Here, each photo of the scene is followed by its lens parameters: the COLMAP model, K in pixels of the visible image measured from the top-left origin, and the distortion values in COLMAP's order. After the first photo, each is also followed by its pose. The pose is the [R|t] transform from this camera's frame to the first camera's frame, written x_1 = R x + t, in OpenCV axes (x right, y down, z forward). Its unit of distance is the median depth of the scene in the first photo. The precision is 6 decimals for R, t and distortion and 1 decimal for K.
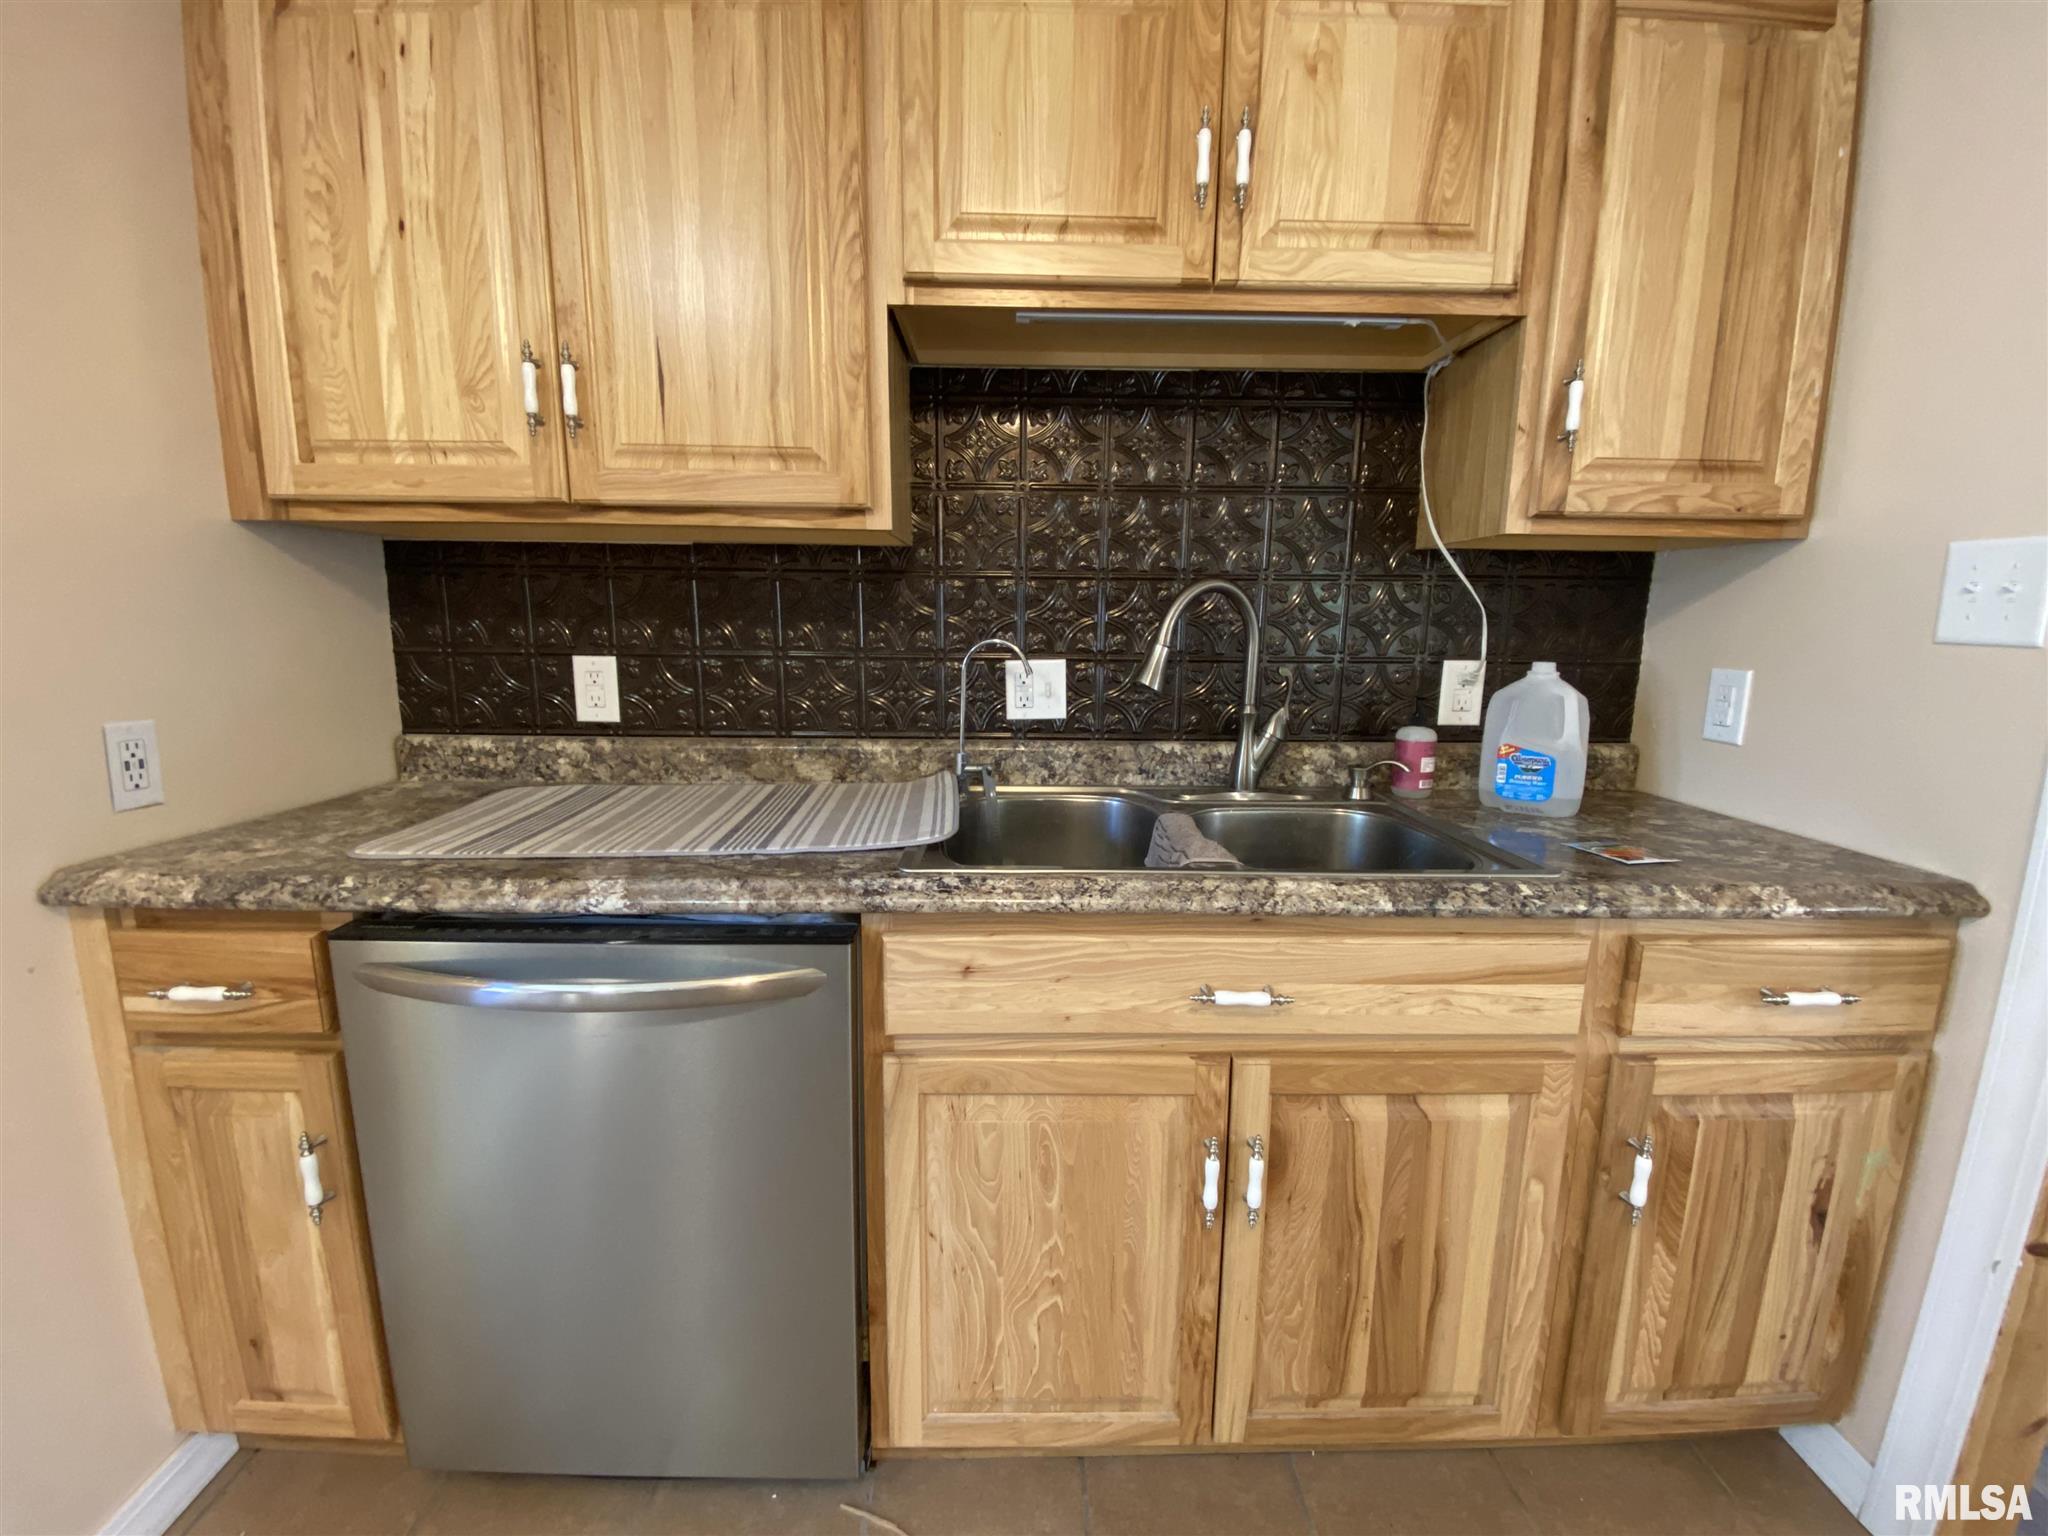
lens RADIAL K [[833.4, 0, 1017.4], [0, 833.4, 760.1], [0, 0, 1]] dist [0.015169, -0.017648]
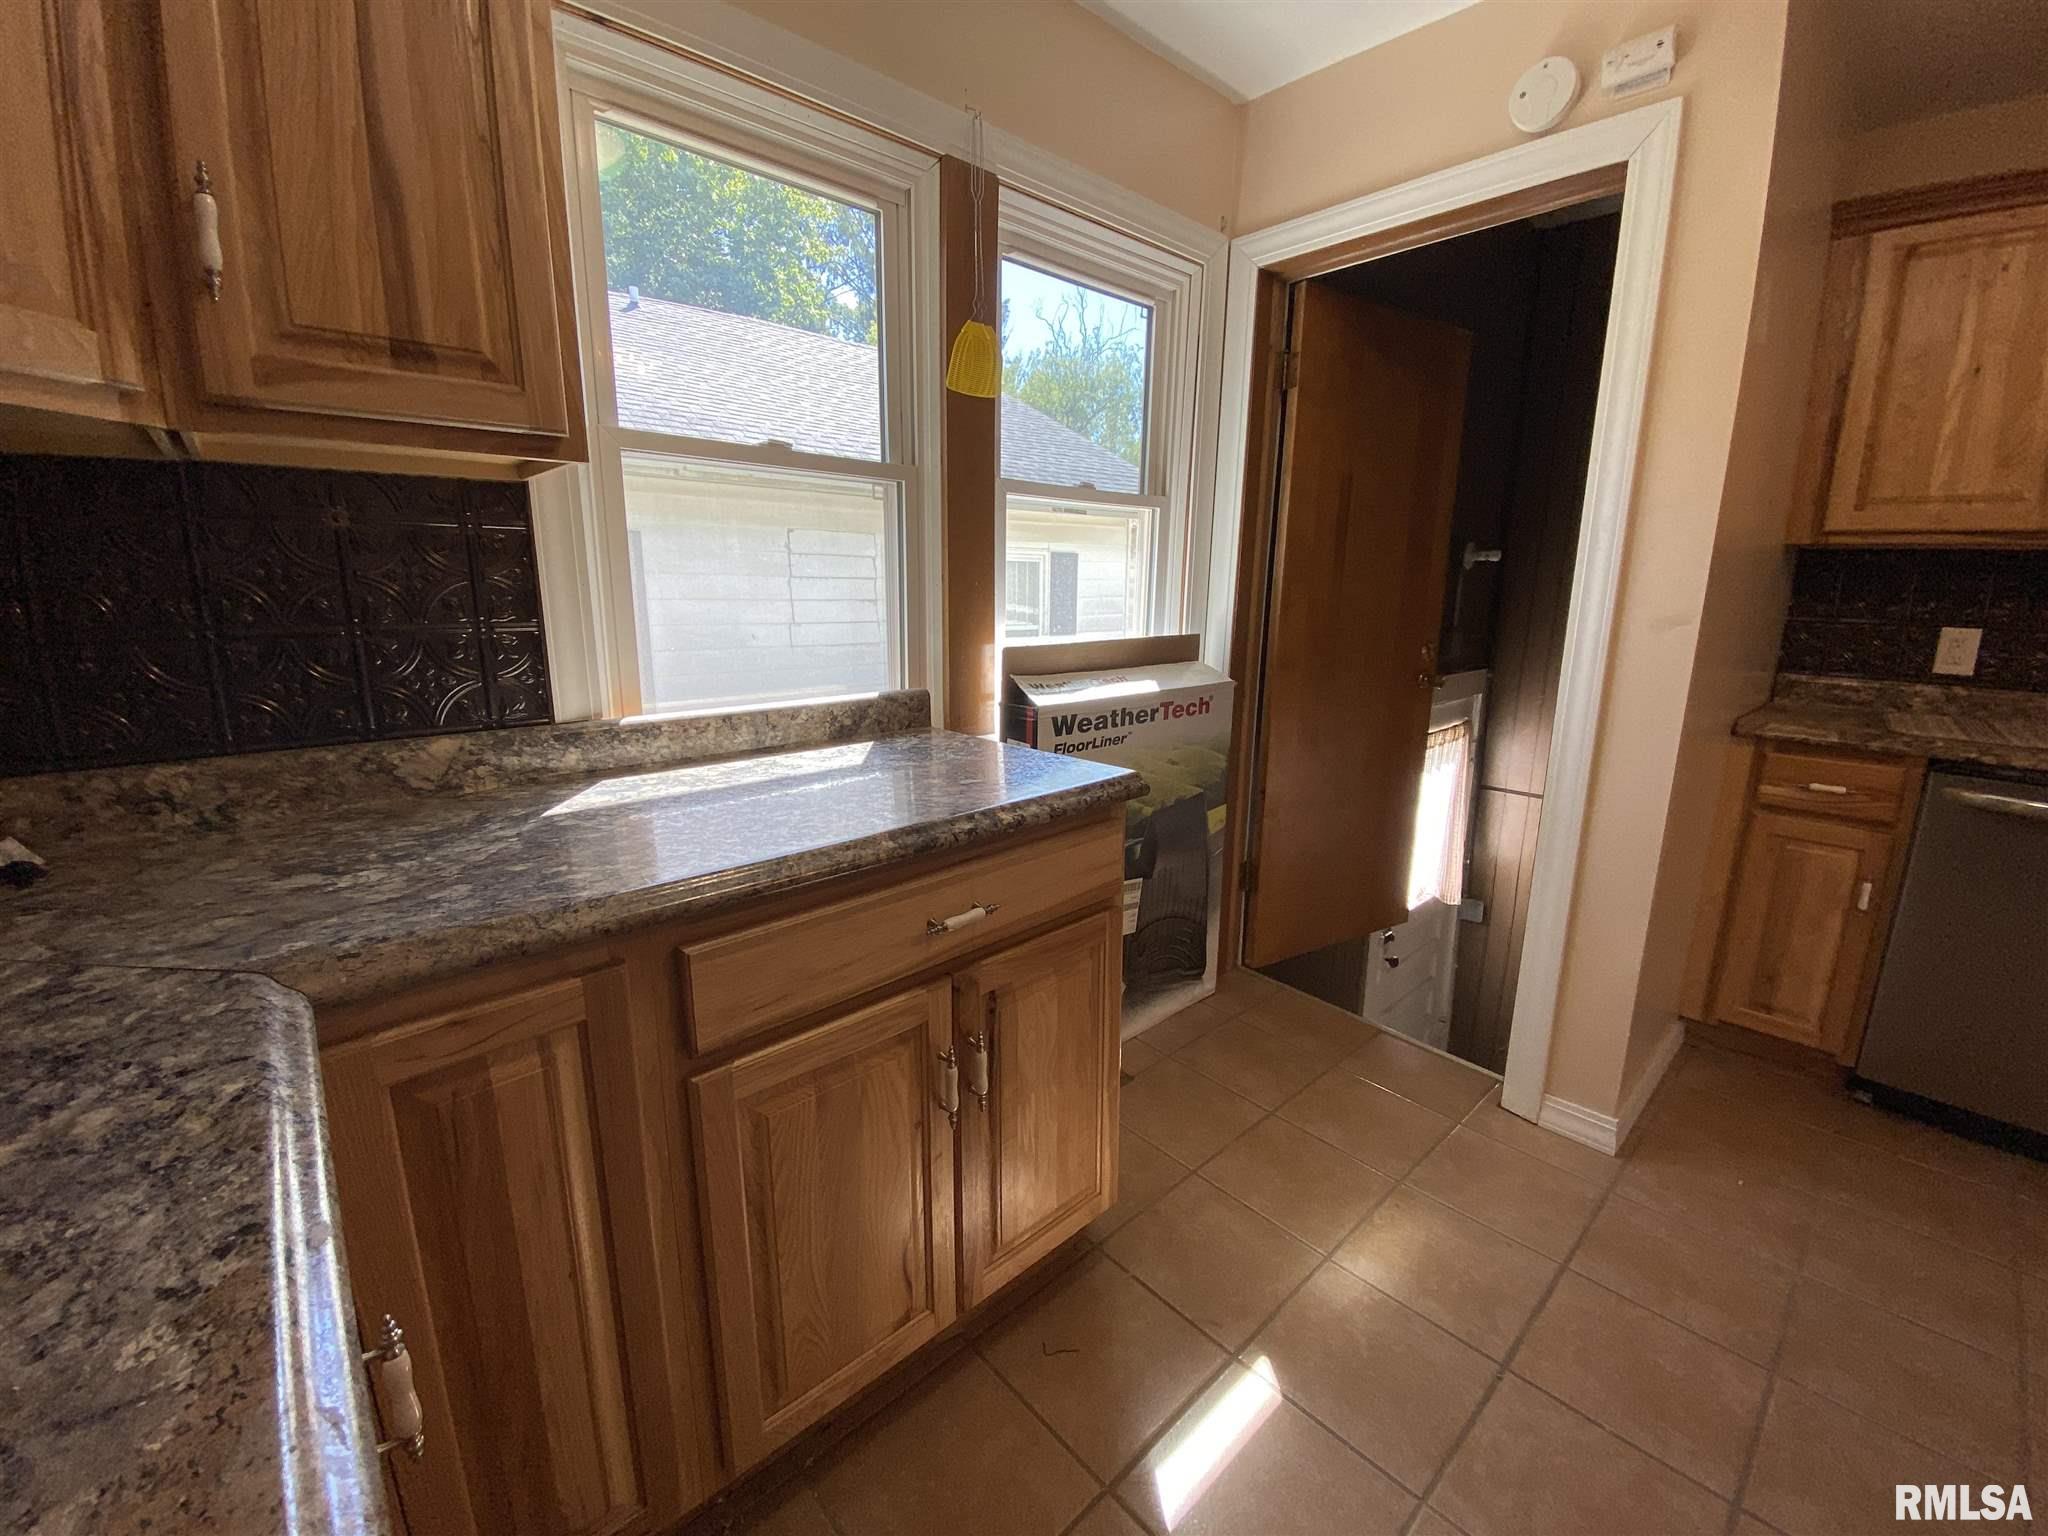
lens RADIAL K [[833.4, 0, 1021.9], [0, 833.4, 760.0], [0, 0, 1]] dist [0.015169, -0.017648]
pose [[0.660304, 0.149208, -0.736027, -0.693694], [-0.127989, 0.988085, 0.085484, 0.252305], [0.740012, 0.037758, 0.671533, -1.546850]]
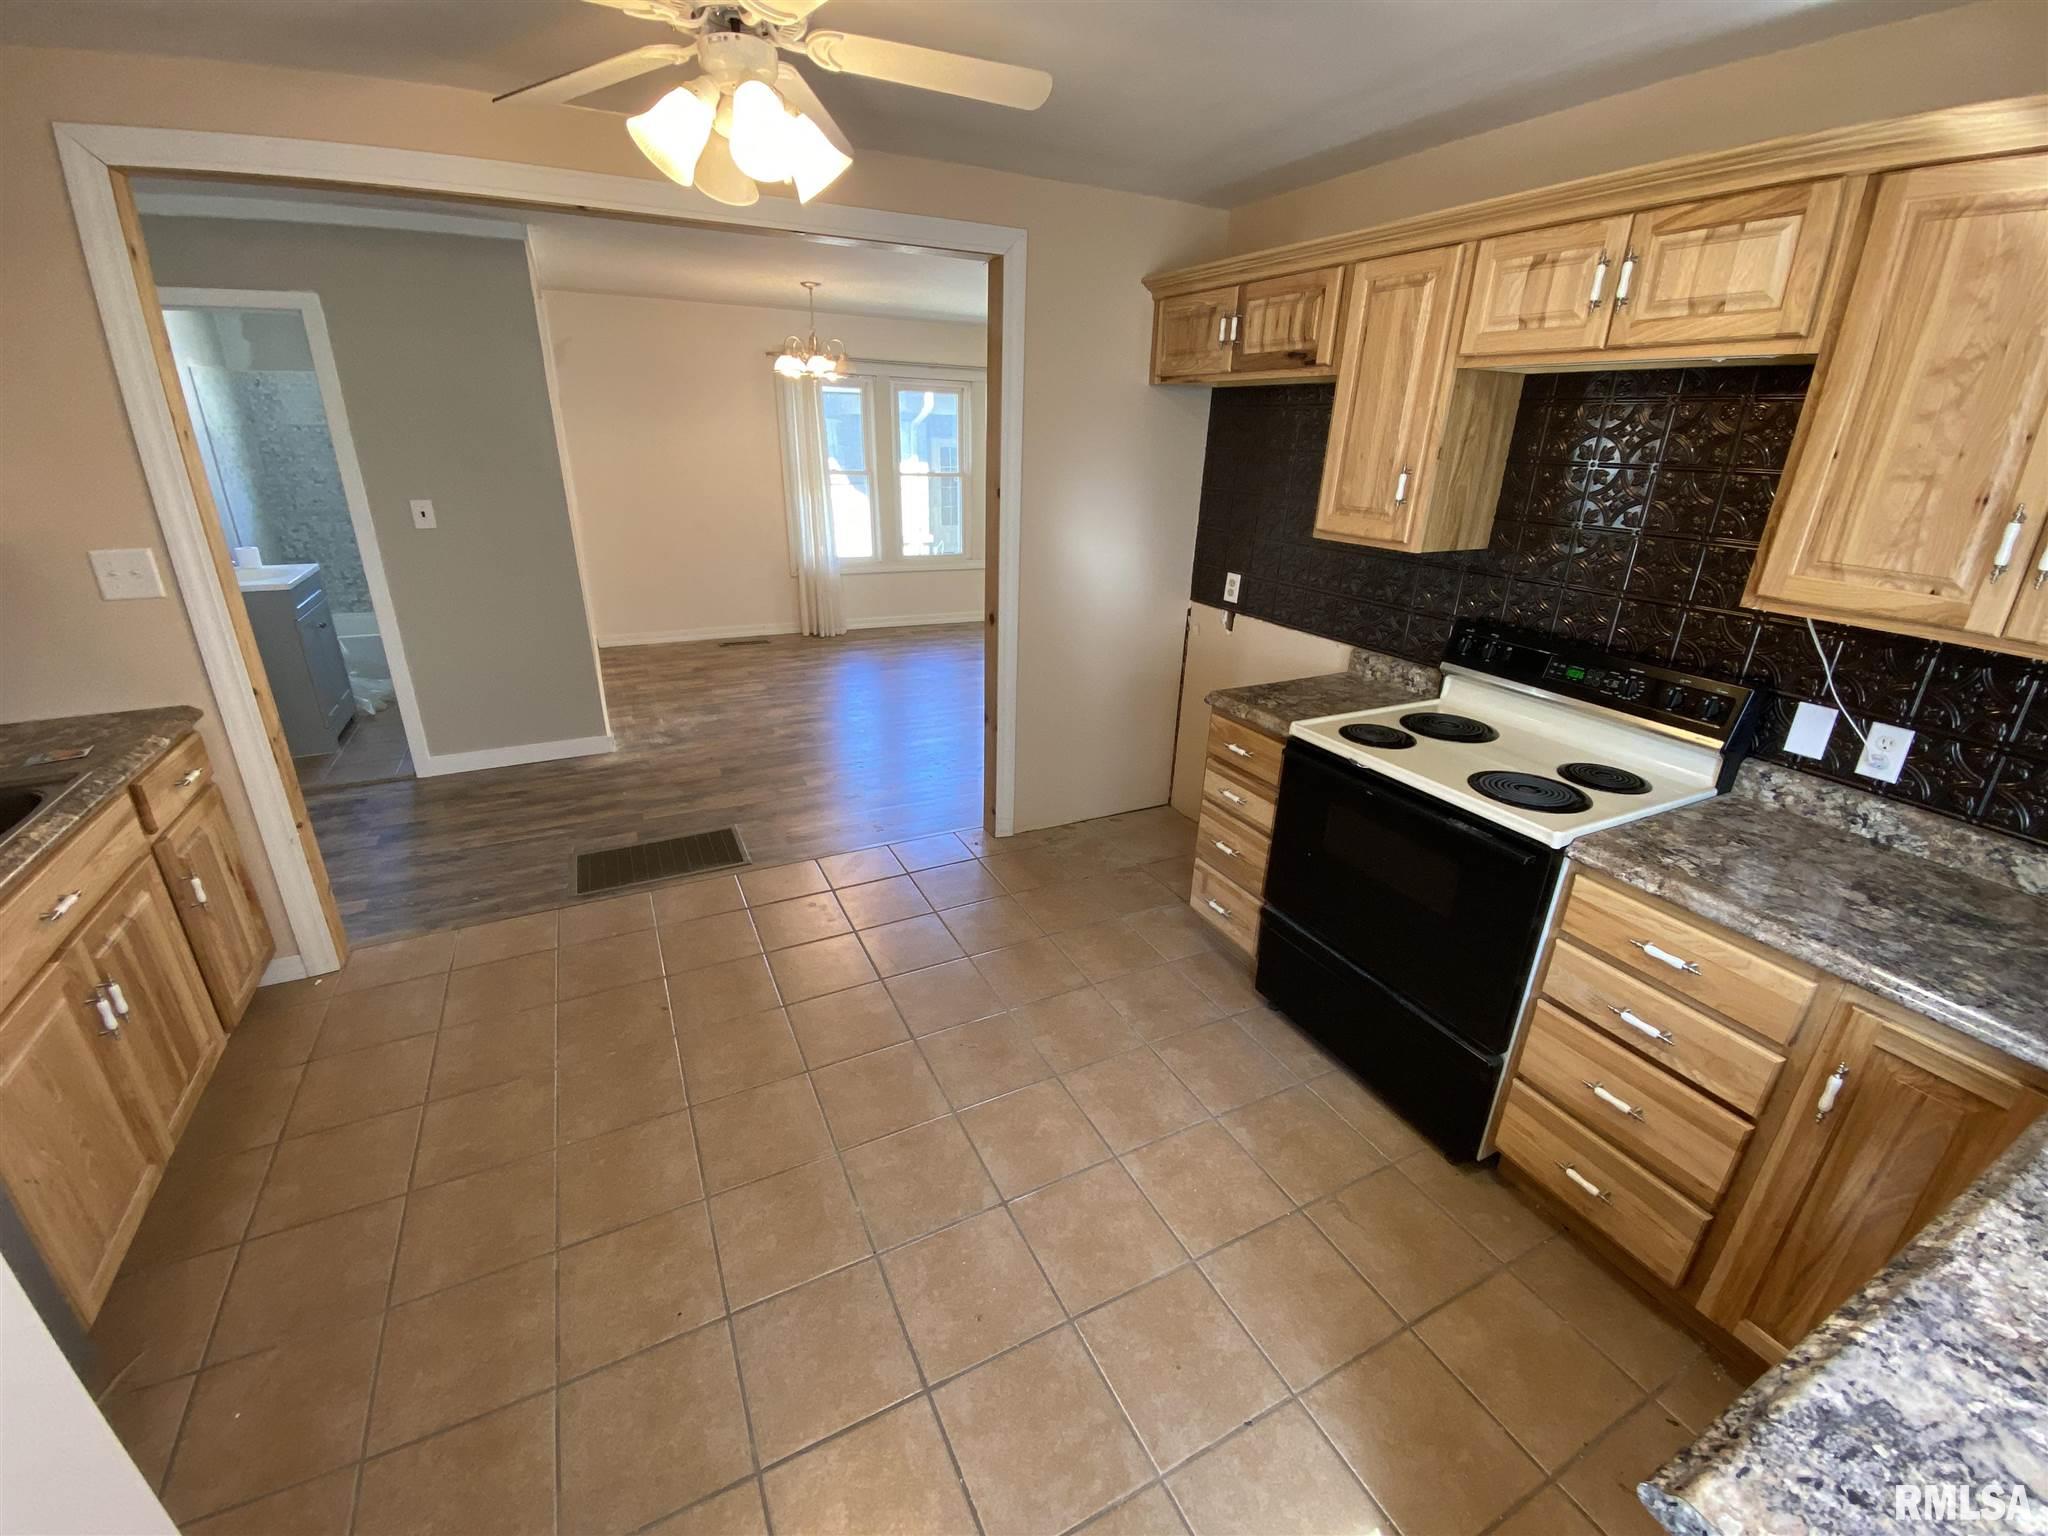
lens RADIAL K [[833.4, 0, 1018.8], [0, 833.4, 754.6], [0, 0, 1]] dist [0.015169, -0.017648]
pose [[-0.436630, -0.344477, 0.831077, -1.558155], [0.123482, 0.892097, 0.434644, -0.387131], [-0.891126, 0.292402, -0.346980, -0.157609]]
